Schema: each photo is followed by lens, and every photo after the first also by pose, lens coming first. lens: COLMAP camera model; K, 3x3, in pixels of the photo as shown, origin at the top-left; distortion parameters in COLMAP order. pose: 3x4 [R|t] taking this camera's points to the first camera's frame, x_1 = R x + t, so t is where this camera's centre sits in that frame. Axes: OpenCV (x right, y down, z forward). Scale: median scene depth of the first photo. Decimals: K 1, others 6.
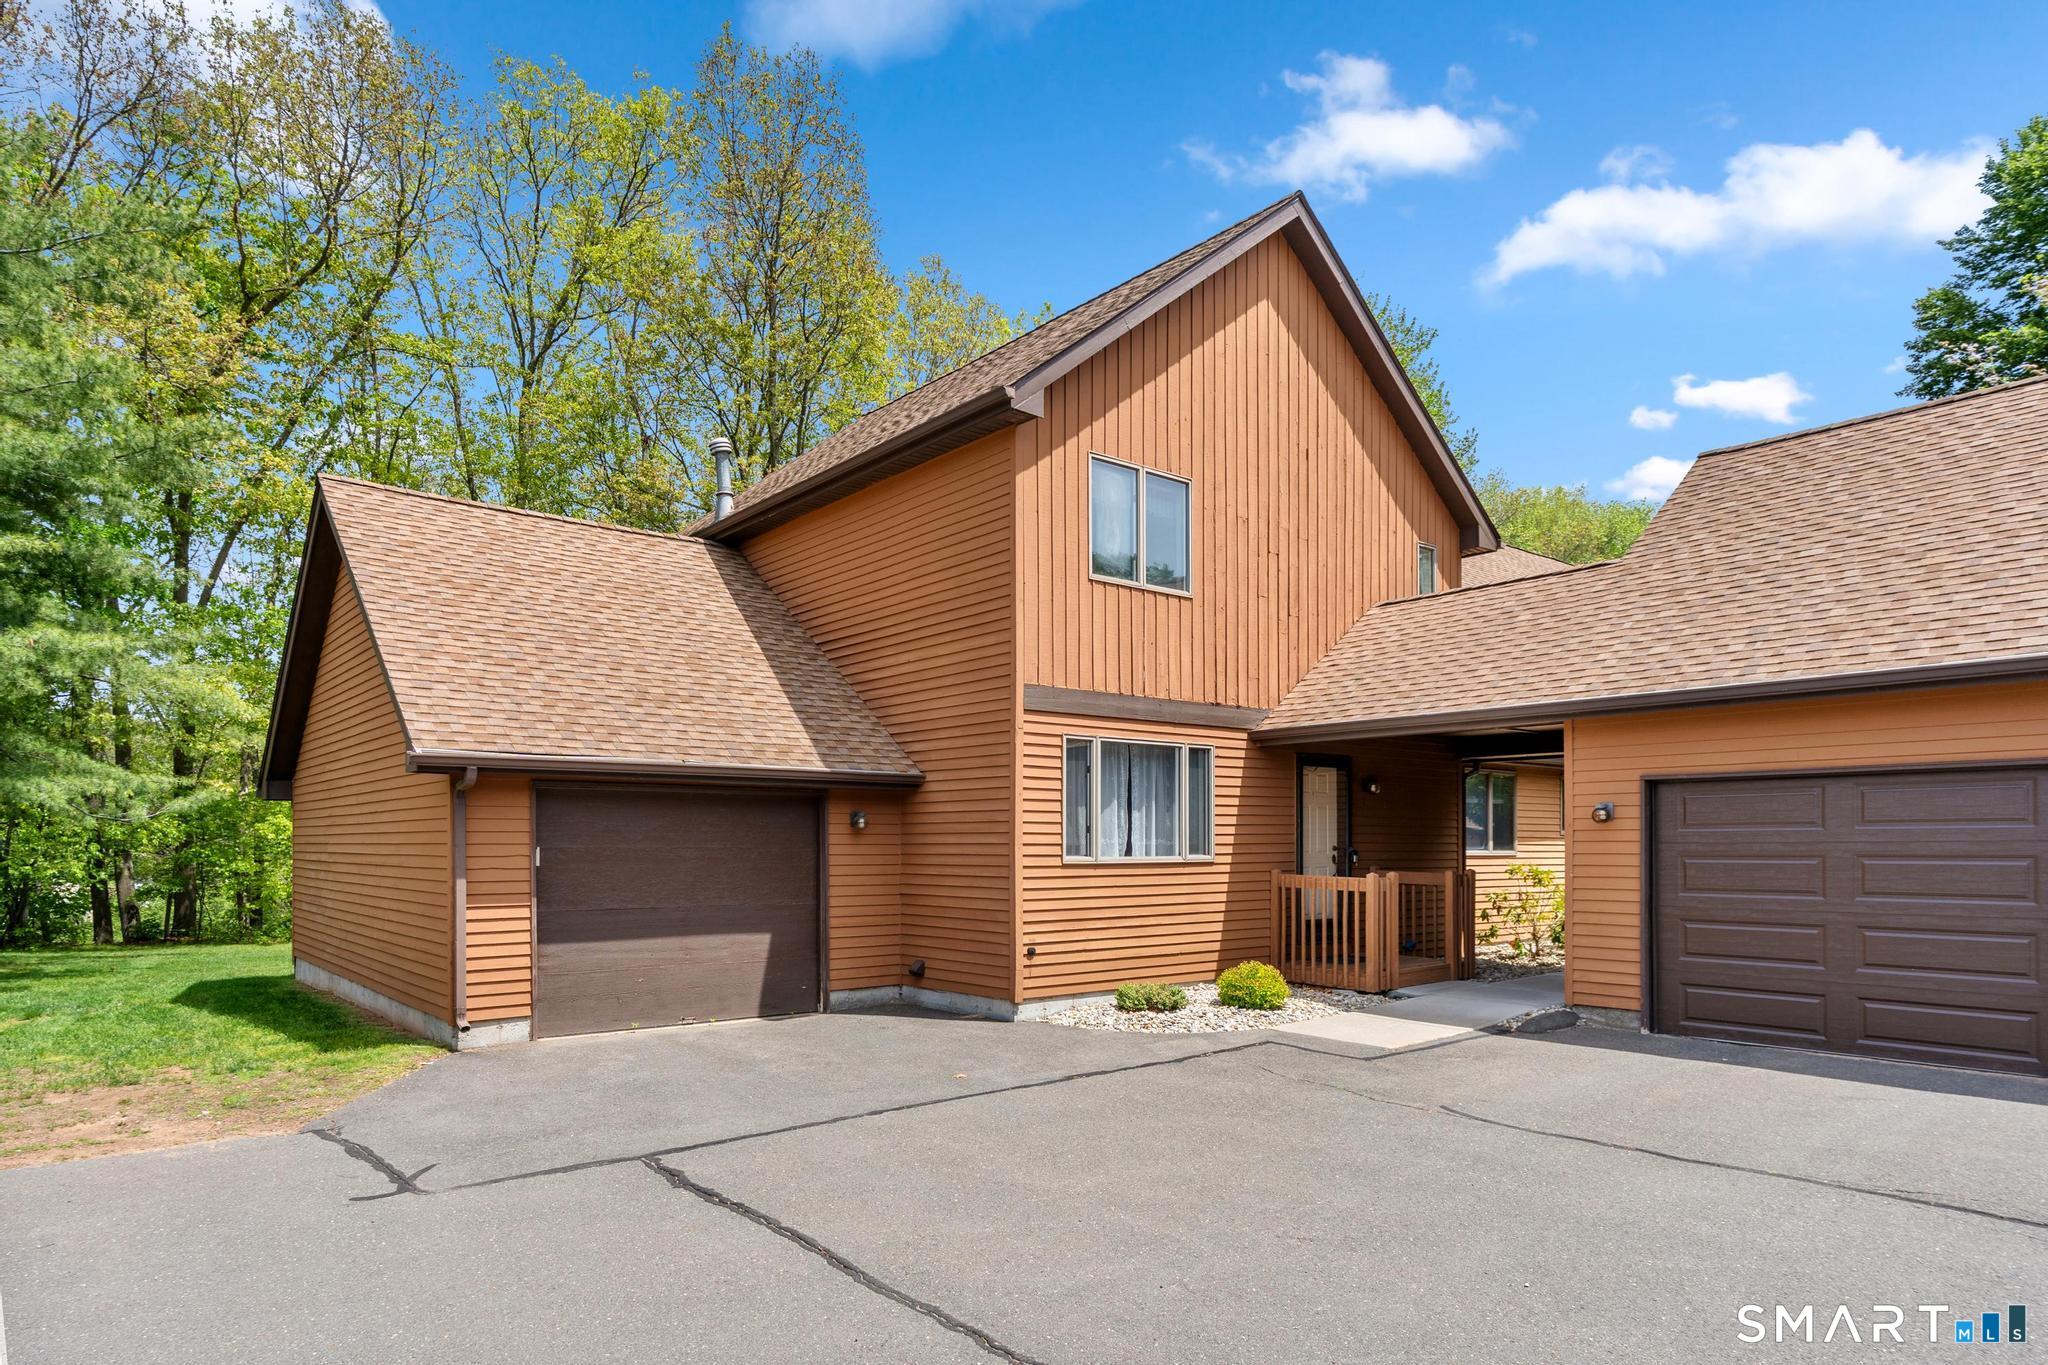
lens RADIAL K [[1149.1, 0, 997.8], [0, 1149.1, 817.2], [0, 0, 1]] dist [0.005134, 0.001559]
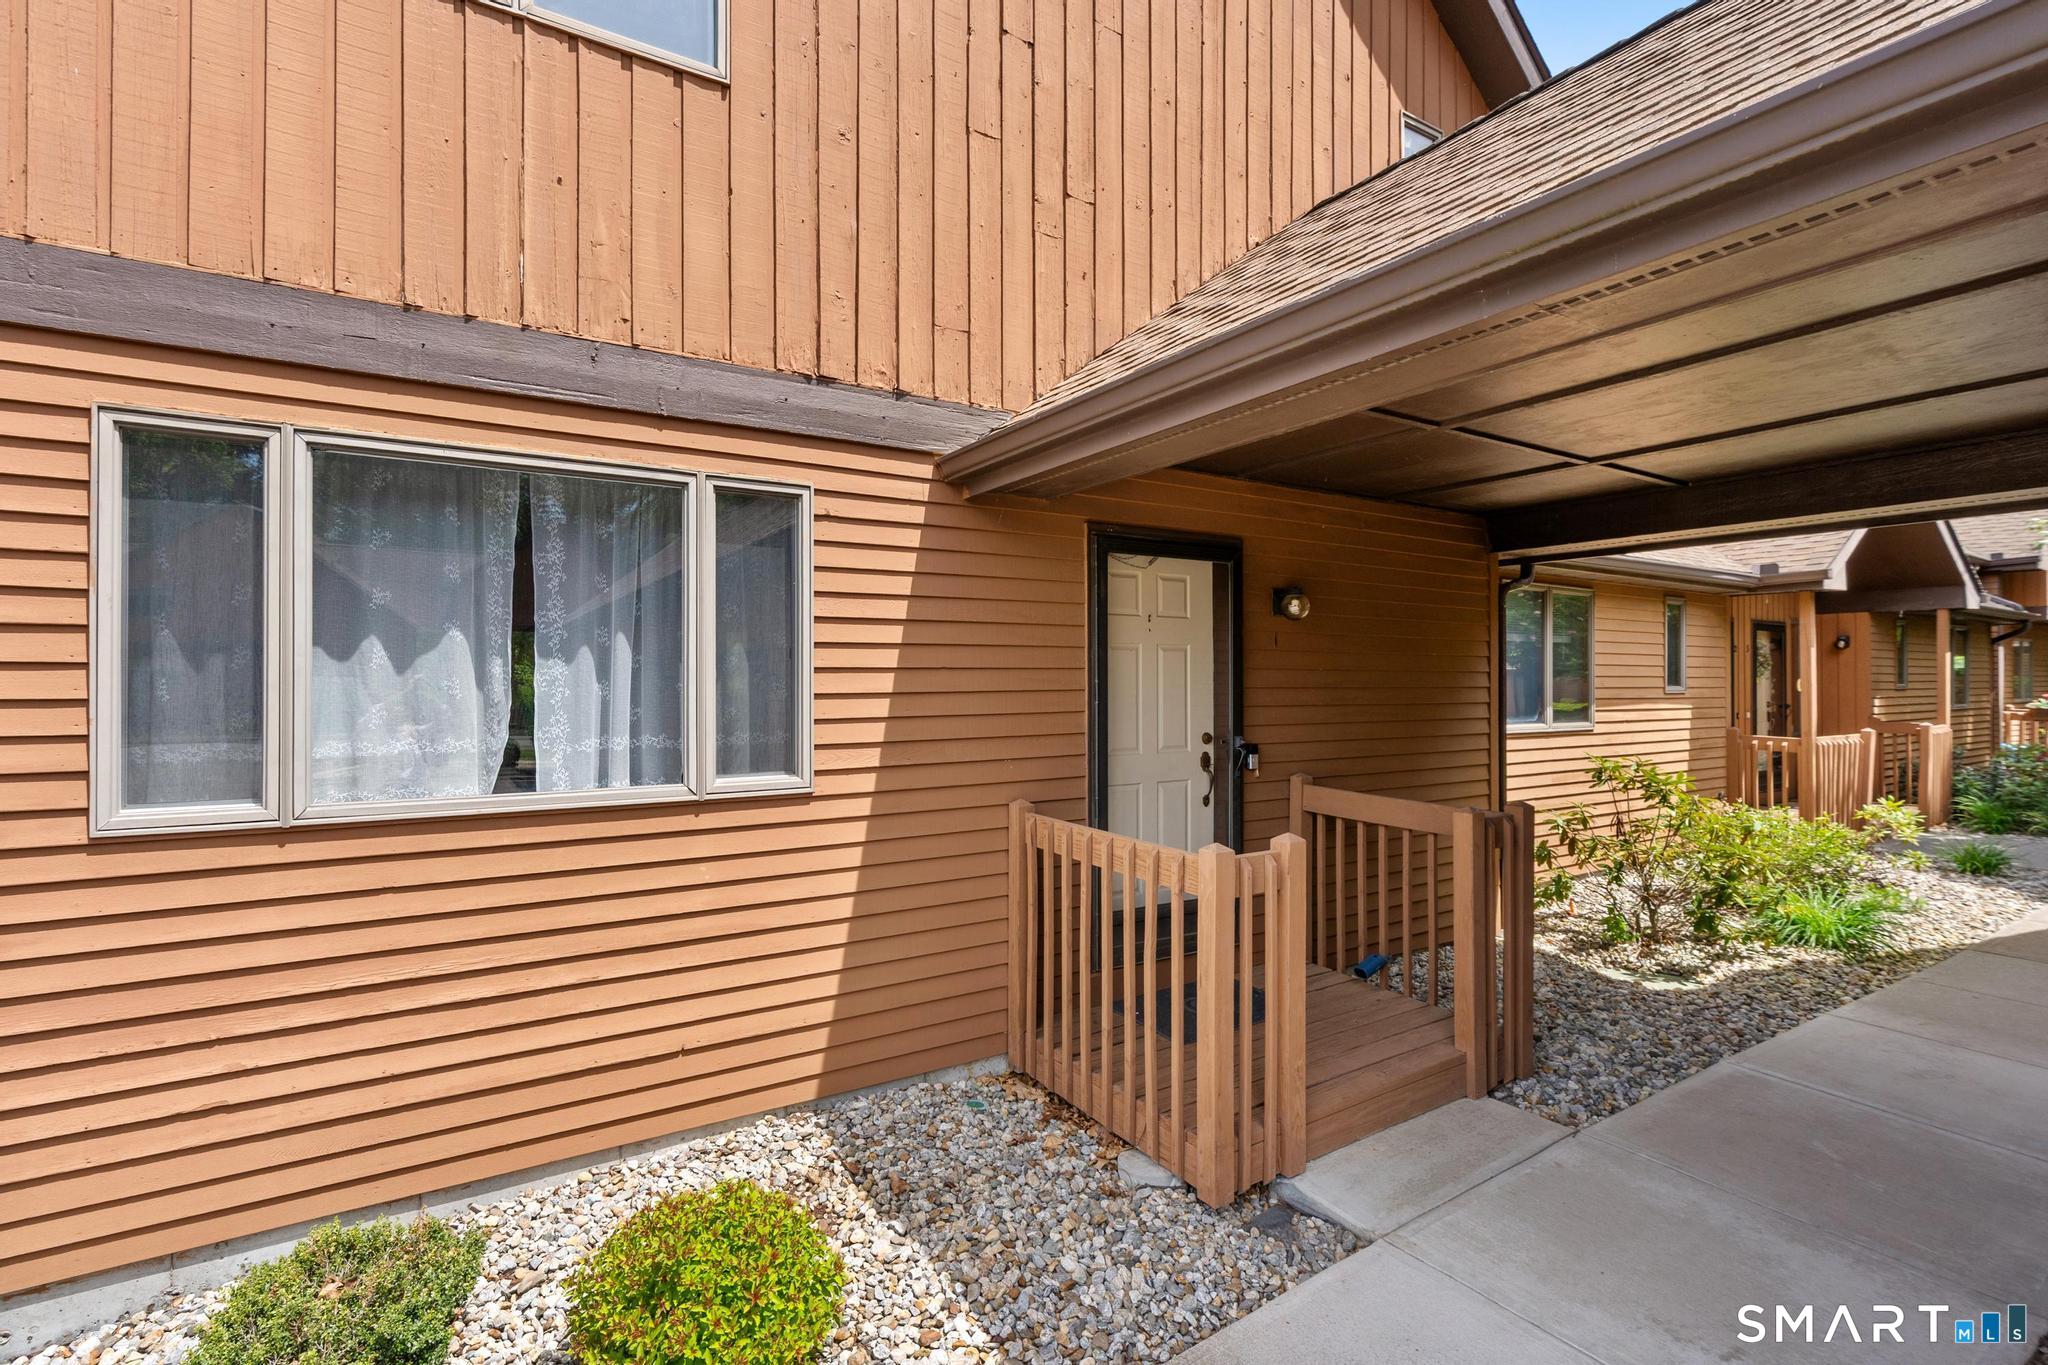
lens RADIAL K [[916.6, 0, 1005.7], [0, 916.6, 646.1], [0, 0, 1]] dist [0.001043, 0.000401]
pose [[0.994136, -0.000019, -0.108138, 0.311849], [-0.001127, 0.999944, -0.010538, -0.006996], [0.108132, 0.010598, 0.994080, 0.773031]]
